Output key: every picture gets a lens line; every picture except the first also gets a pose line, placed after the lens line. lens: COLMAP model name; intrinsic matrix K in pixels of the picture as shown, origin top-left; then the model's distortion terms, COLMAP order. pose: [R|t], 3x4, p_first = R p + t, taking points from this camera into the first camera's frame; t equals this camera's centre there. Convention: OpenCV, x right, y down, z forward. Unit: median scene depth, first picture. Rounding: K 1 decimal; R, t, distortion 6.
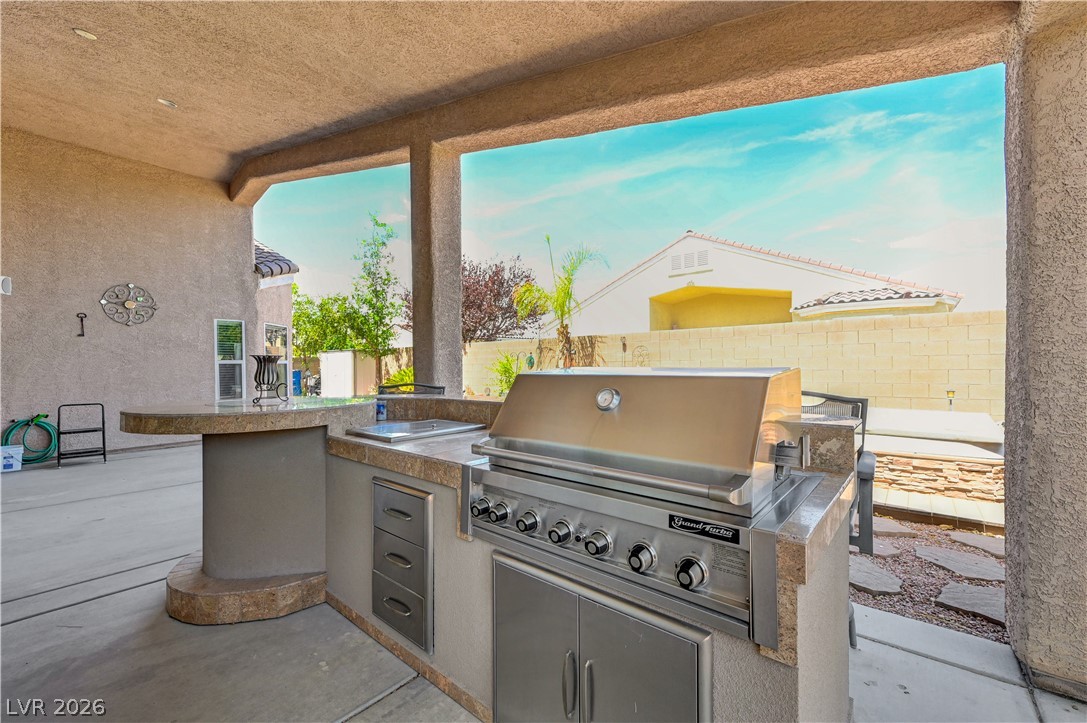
lens RADIAL K [[428.3, 0, 546.1], [0, 428.3, 363.1], [0, 0, 1]] dist [0.000889, 0.000880]
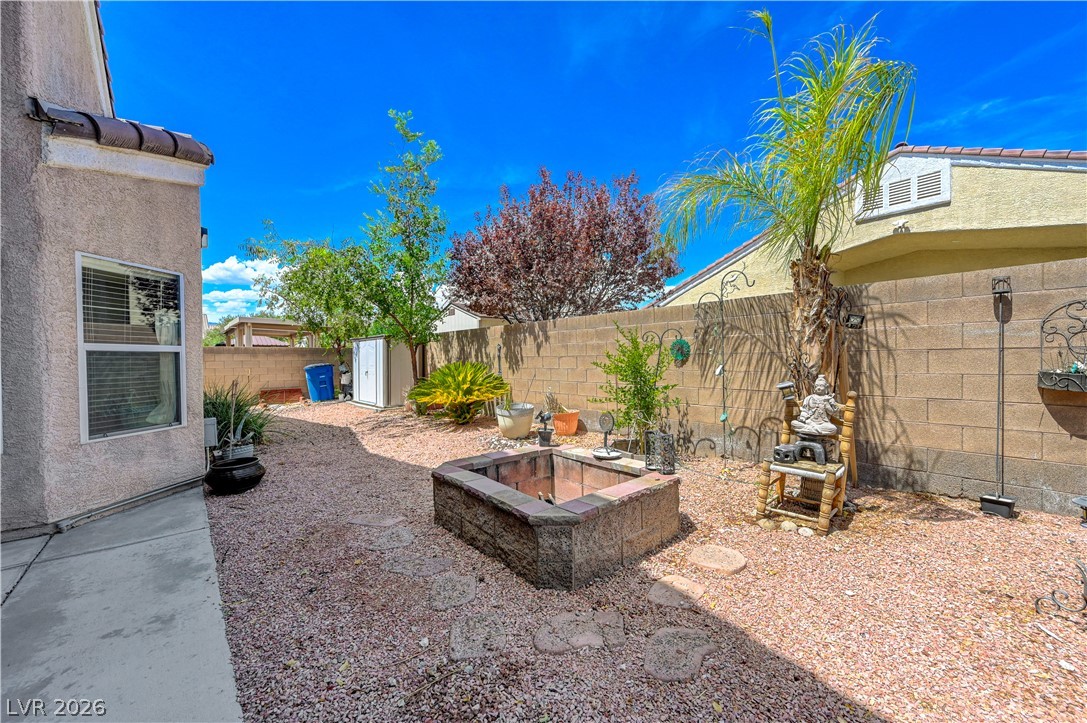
lens RADIAL K [[428.3, 0, 543.5], [0, 428.3, 364.3], [0, 0, 1]] dist [0.000889, 0.000880]
pose [[0.984118, 0.007022, -0.177375, -0.075960], [-0.004418, 0.999877, 0.015071, 0.003389], [0.177459, -0.014048, 0.984028, 0.365825]]
